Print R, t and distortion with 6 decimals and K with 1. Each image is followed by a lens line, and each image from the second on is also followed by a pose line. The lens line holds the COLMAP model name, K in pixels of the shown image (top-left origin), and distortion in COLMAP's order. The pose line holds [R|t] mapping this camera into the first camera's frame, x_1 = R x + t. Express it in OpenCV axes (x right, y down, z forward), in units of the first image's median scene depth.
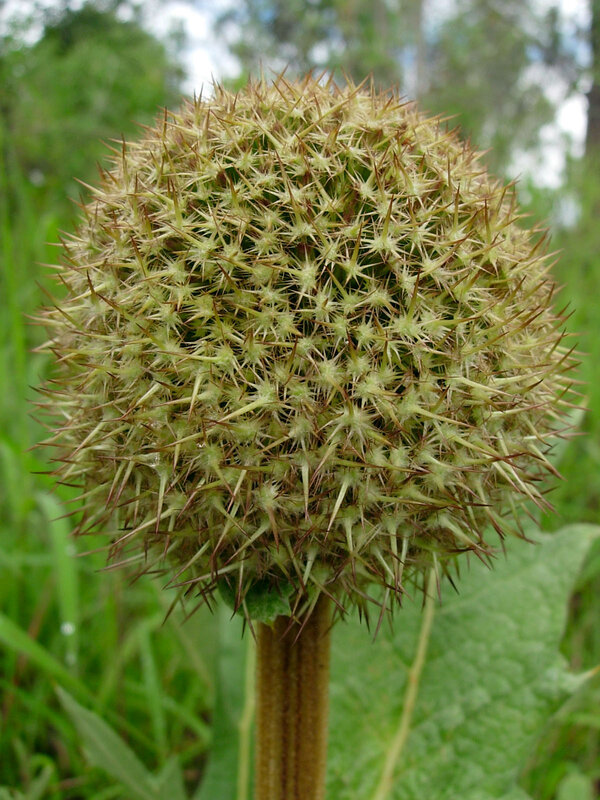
lens RADIAL K [[878.7, 0, 300.6], [0, 878.7, 400.0], [0, 0, 1]] dist [-0.161377, 0.000000]
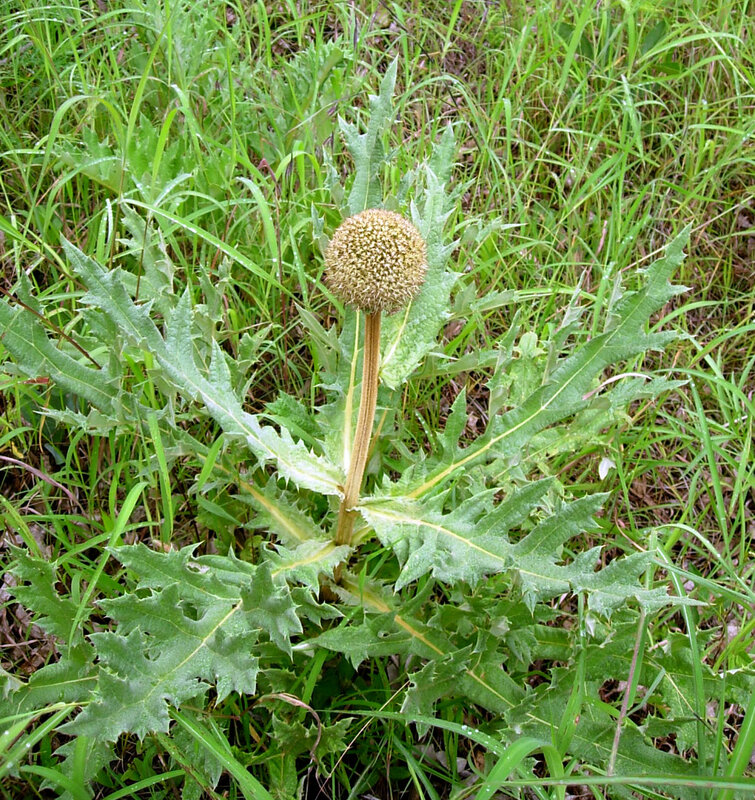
lens RADIAL K [[1029.6, 0, 377.2], [0, 1029.6, 400.1], [0, 0, 1]] dist [0.000684, 0.000000]
pose [[0.998944, 0.039823, -0.022893, 0.230351], [-0.023193, 0.867478, 0.496934, -3.021054], [0.039648, -0.495879, 0.867486, -5.952404]]
